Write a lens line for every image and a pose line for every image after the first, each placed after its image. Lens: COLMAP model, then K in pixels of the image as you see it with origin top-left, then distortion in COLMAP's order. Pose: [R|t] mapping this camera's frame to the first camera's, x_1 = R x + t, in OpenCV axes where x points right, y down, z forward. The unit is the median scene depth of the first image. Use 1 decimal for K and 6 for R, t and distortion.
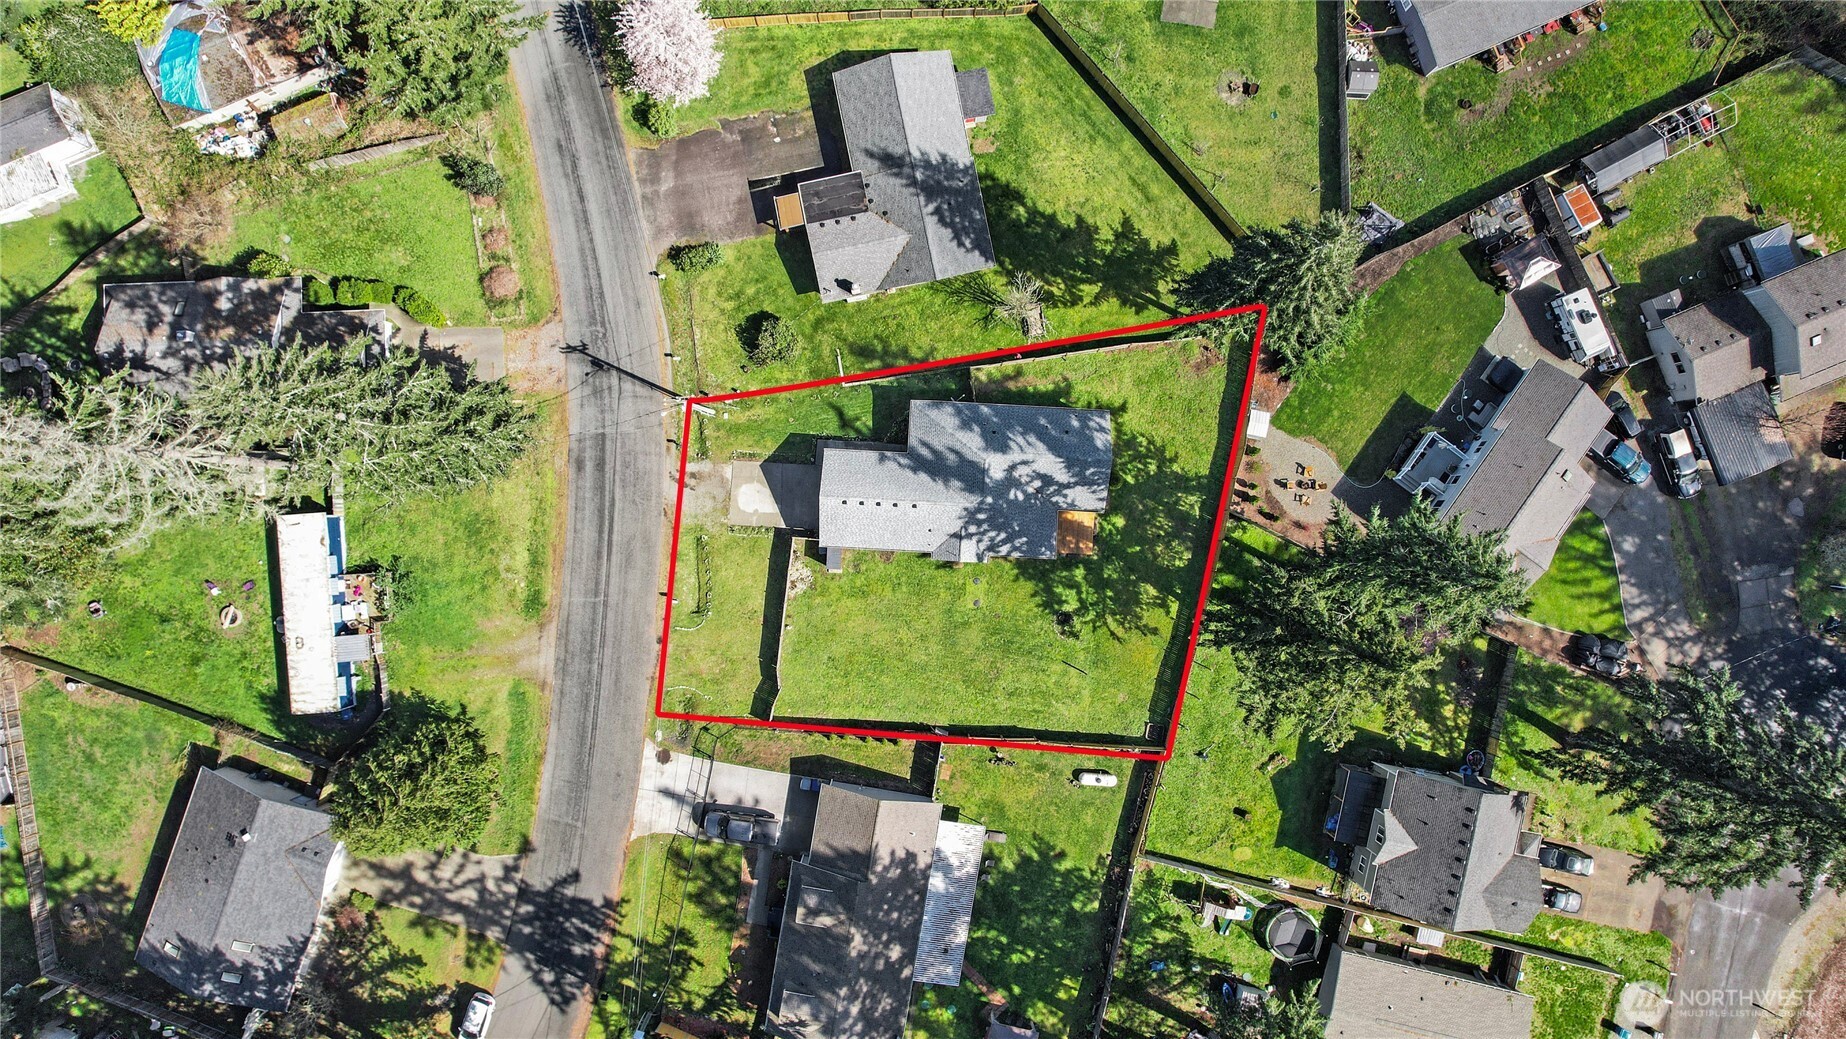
lens RADIAL K [[1115.6, 0, 925.9], [0, 1115.6, 491.2], [0, 0, 1]] dist [-0.012788, 0.003648]
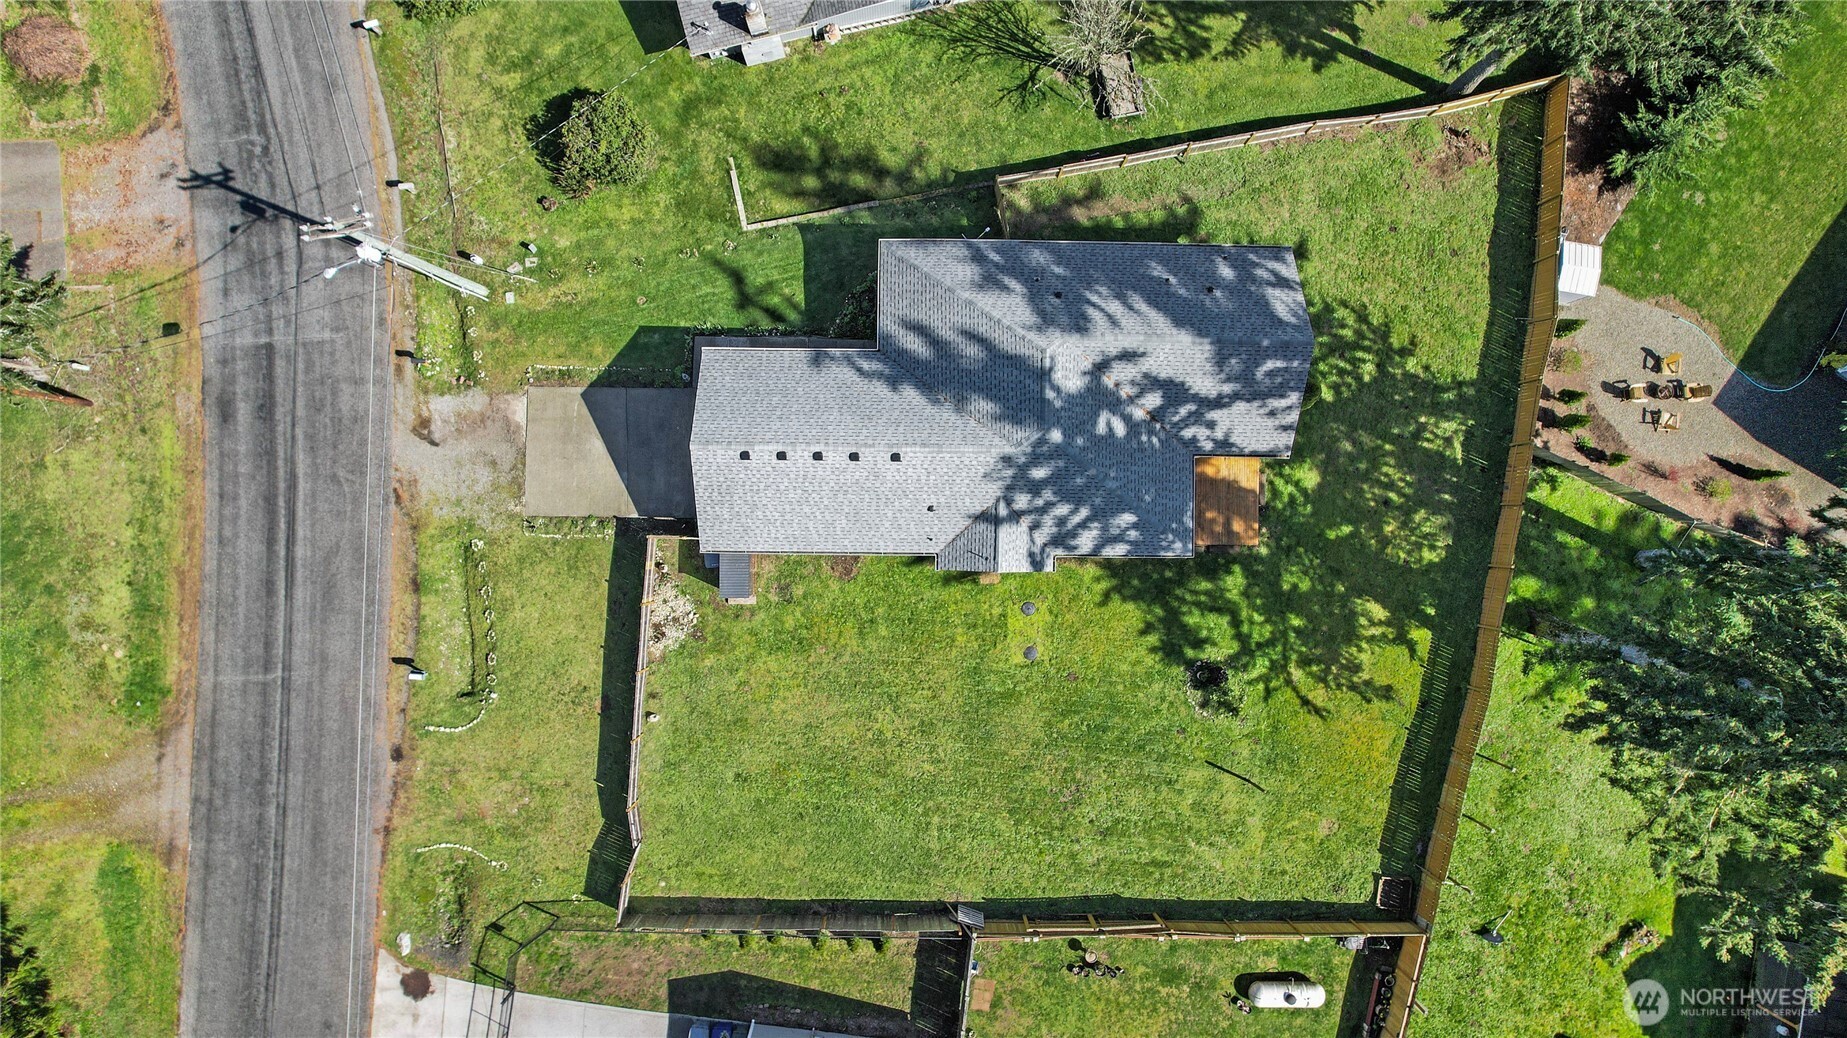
lens RADIAL K [[1162.6, 0, 915.6], [0, 1162.6, 535.0], [0, 0, 1]] dist [-0.005511, -0.000063]
pose [[0.999104, -0.042226, -0.002749, -0.001761], [0.042302, 0.998325, 0.039464, 0.025474], [0.001078, -0.039545, 0.999217, 0.483427]]
